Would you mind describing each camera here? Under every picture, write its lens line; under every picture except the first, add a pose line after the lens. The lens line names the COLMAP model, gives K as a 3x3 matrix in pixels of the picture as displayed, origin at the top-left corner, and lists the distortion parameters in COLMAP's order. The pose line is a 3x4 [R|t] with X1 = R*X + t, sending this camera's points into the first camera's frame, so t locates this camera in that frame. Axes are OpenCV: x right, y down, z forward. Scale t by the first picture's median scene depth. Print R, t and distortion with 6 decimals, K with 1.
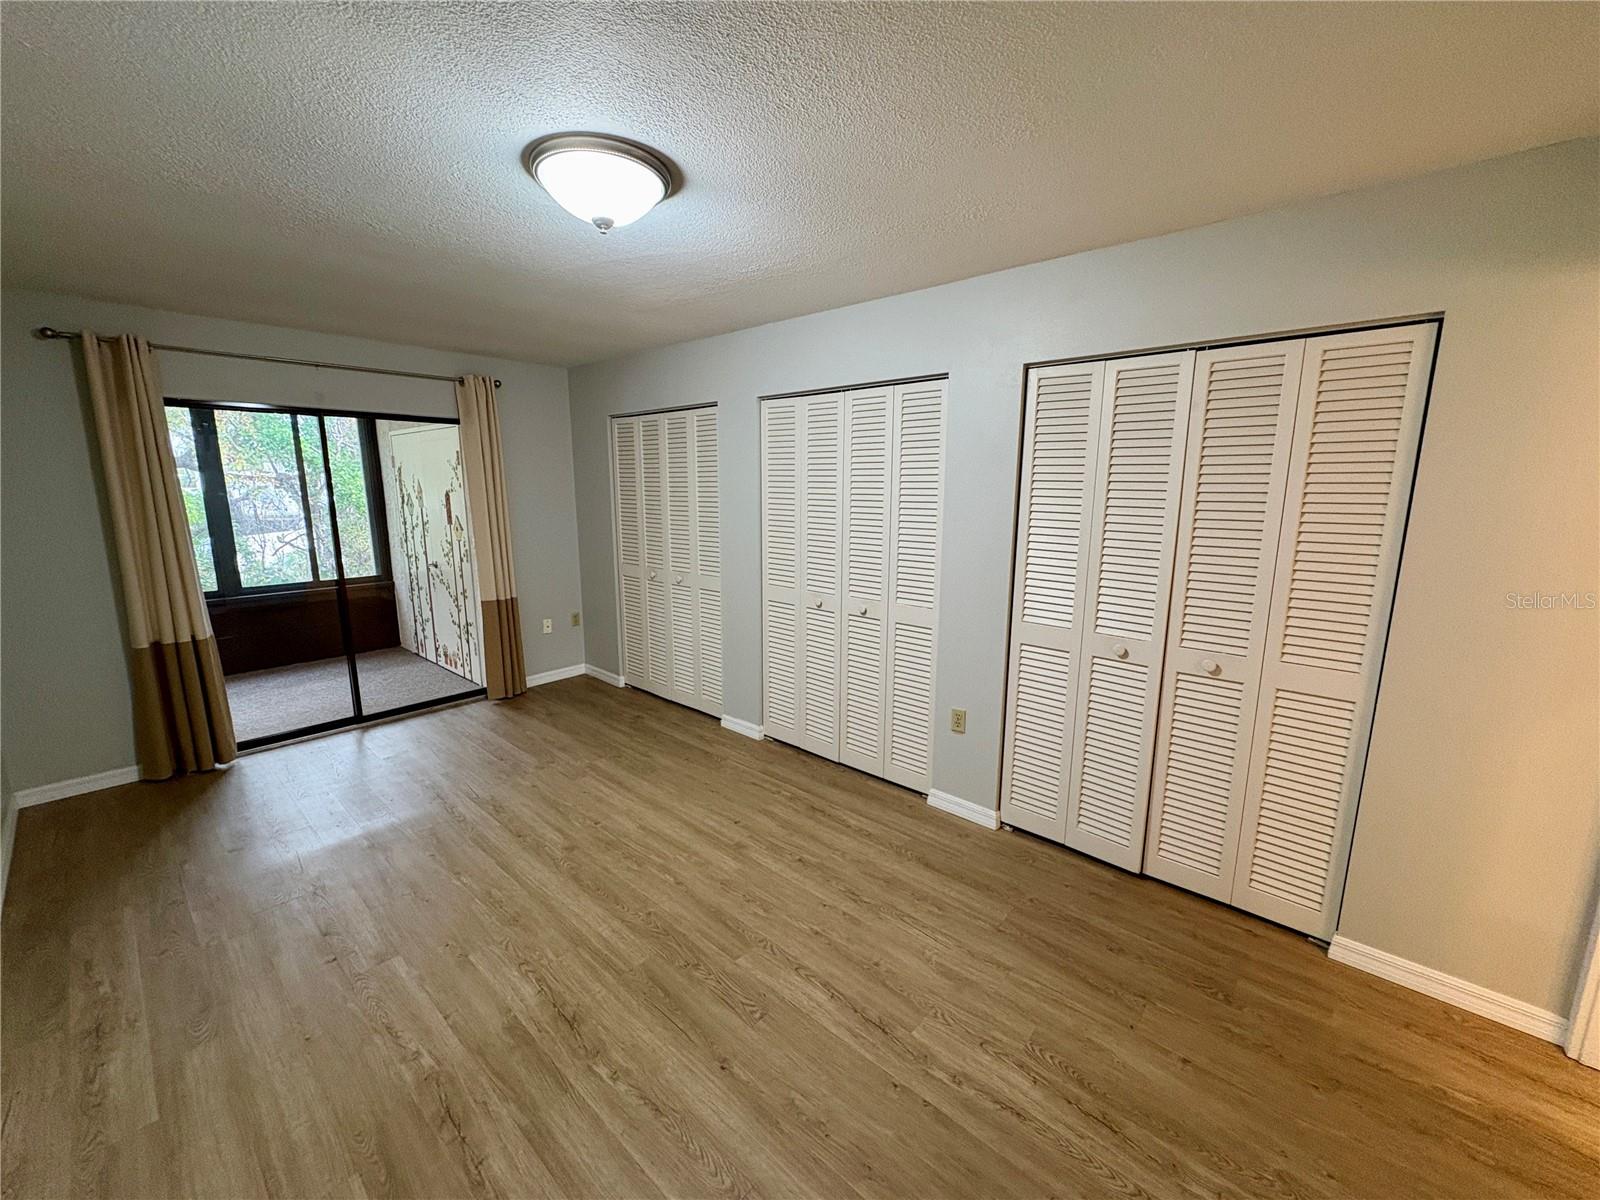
lens RADIAL K [[637.6, 0, 800.0], [0, 637.6, 600.0], [0, 0, 1]] dist [0.000794, 0.000409]
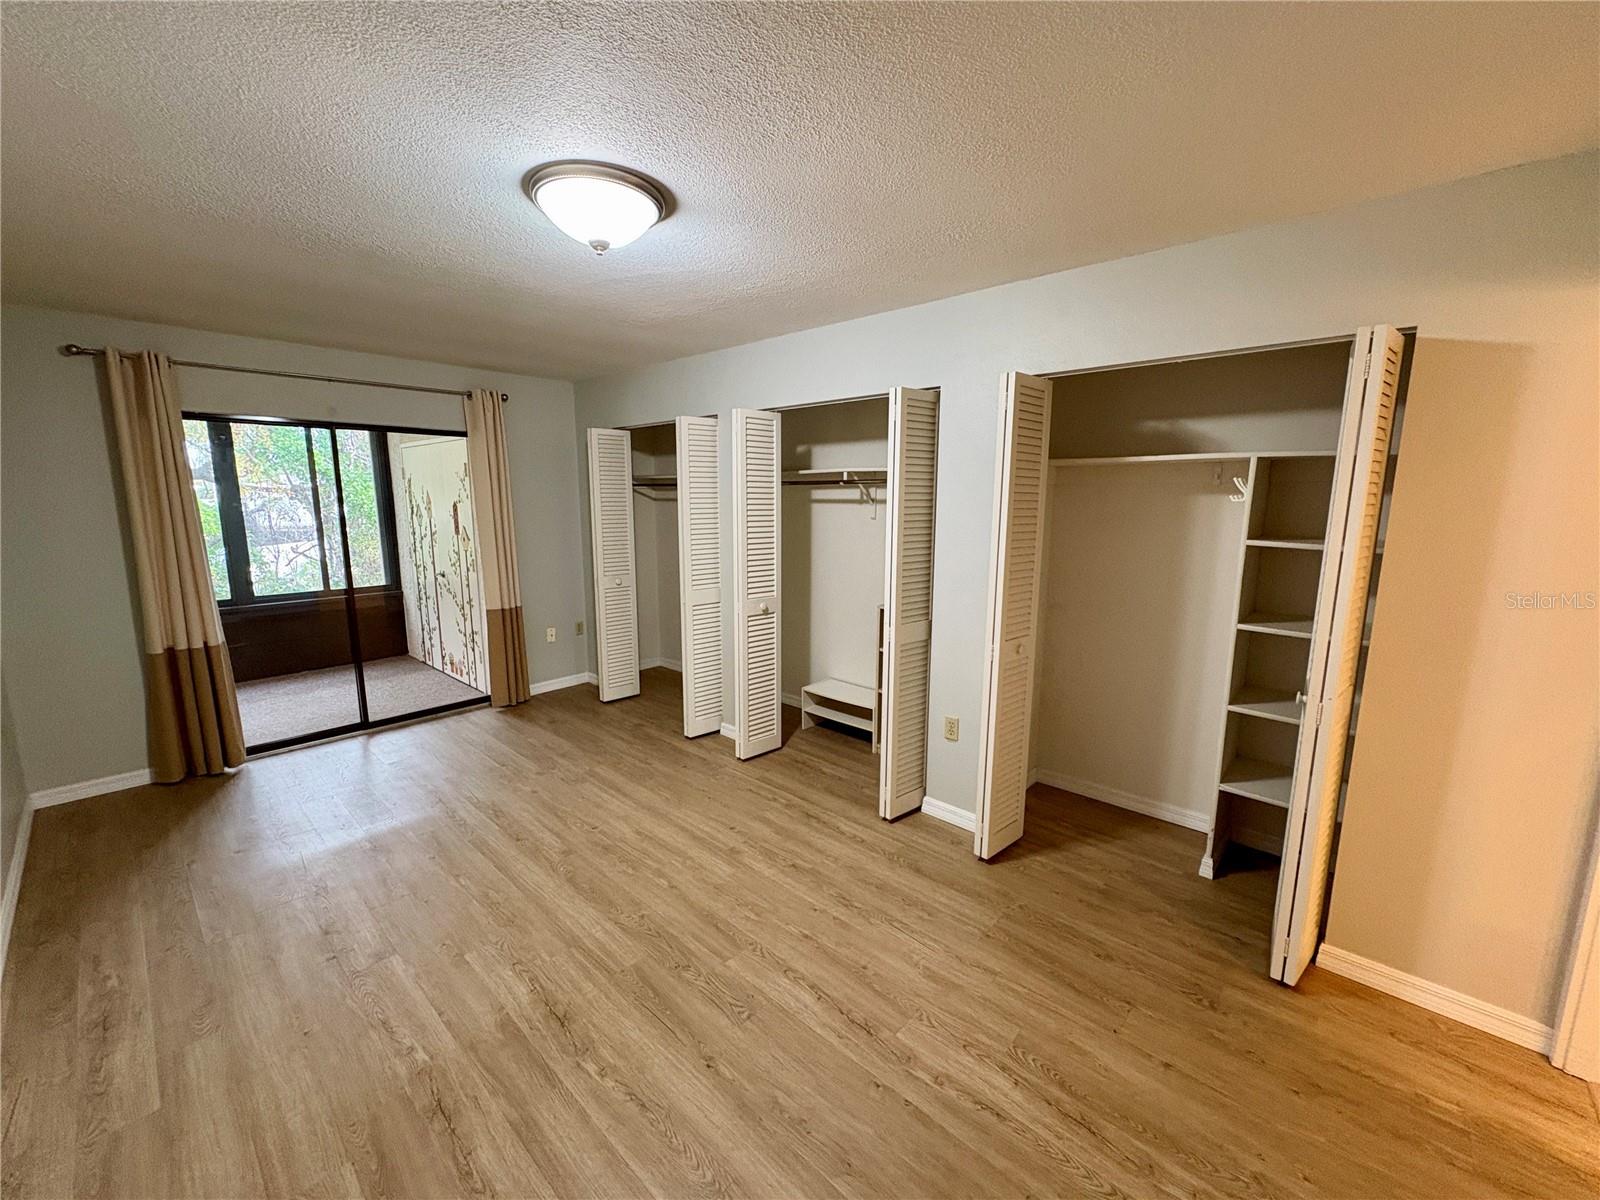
lens RADIAL K [[637.6, 0, 800.0], [0, 637.6, 600.0], [0, 0, 1]] dist [0.000794, 0.000409]
pose [[0.999911, 0.002645, -0.013100, 0.027321], [-0.002882, 0.999832, -0.018076, 0.005838], [0.013050, 0.018112, 0.999751, -0.022320]]
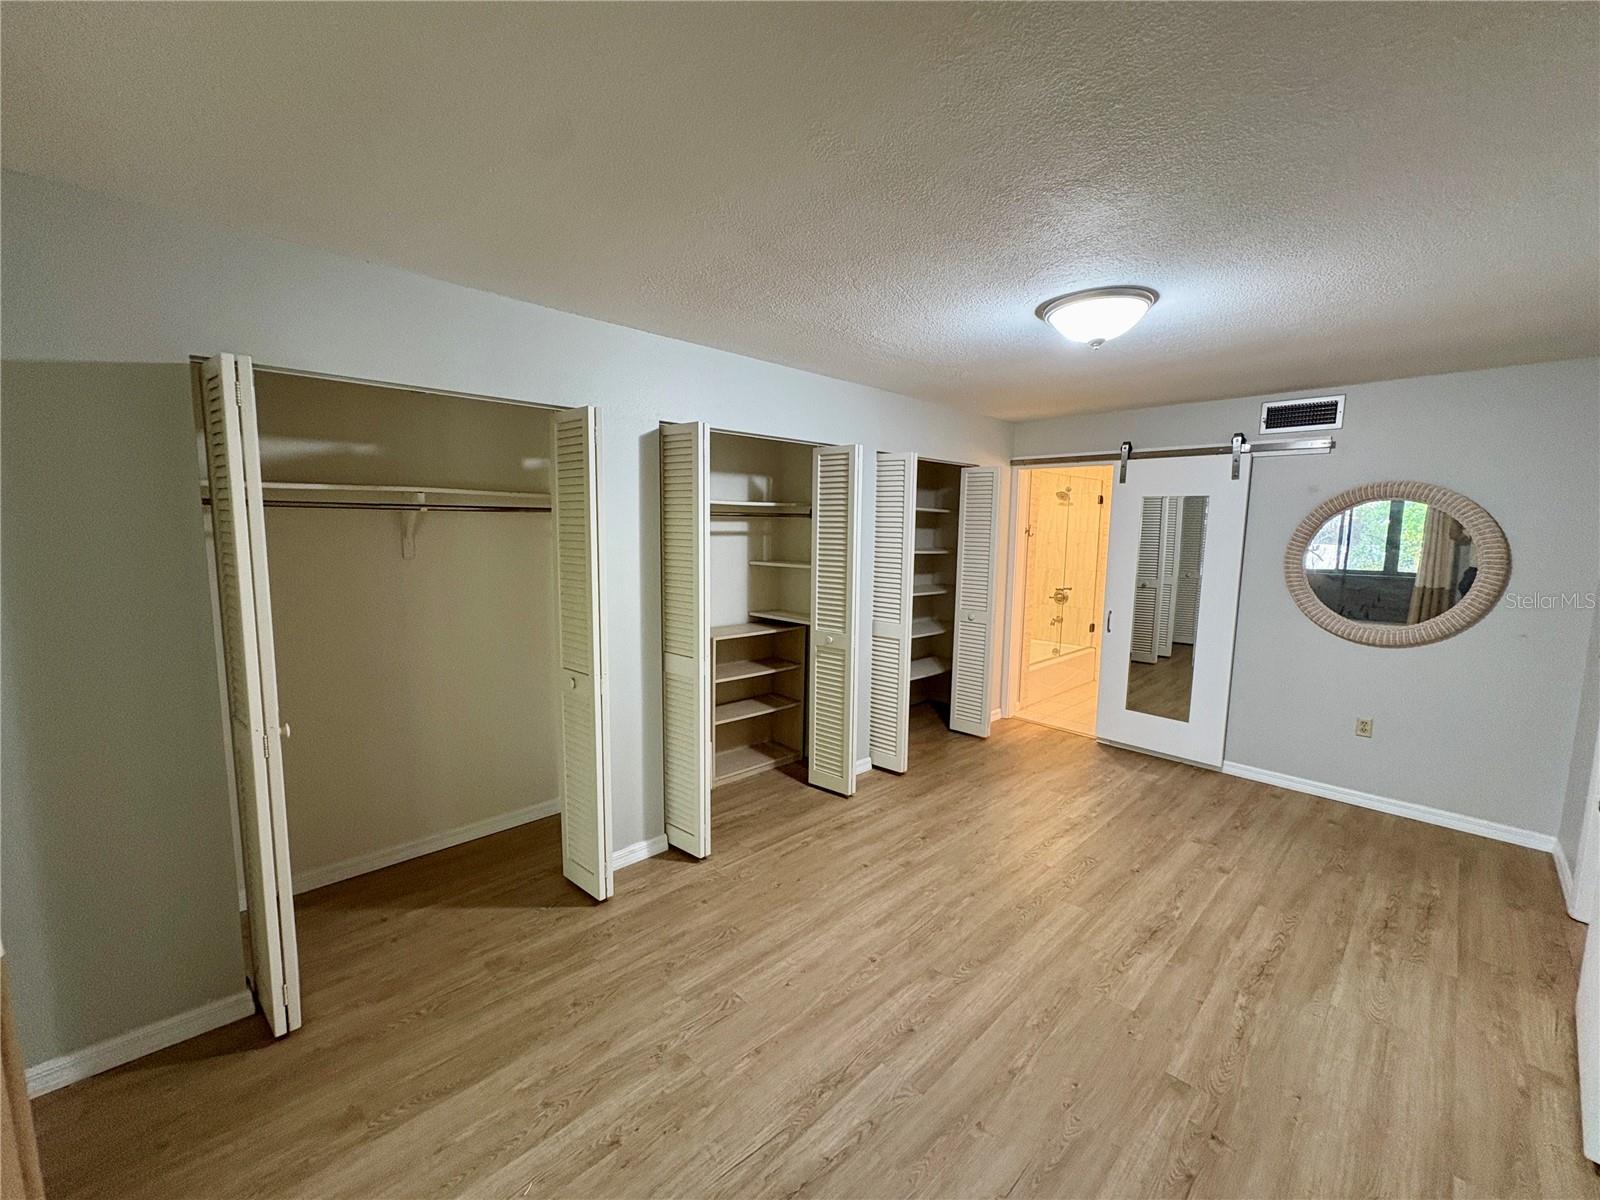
lens RADIAL K [[637.6, 0, 800.0], [0, 637.6, 600.0], [0, 0, 1]] dist [0.000794, 0.000409]
pose [[0.073503, -0.113965, 0.990762, -1.344411], [0.170864, 0.980199, 0.100074, -0.225050], [-0.982549, 0.161930, 0.091520, 1.211000]]
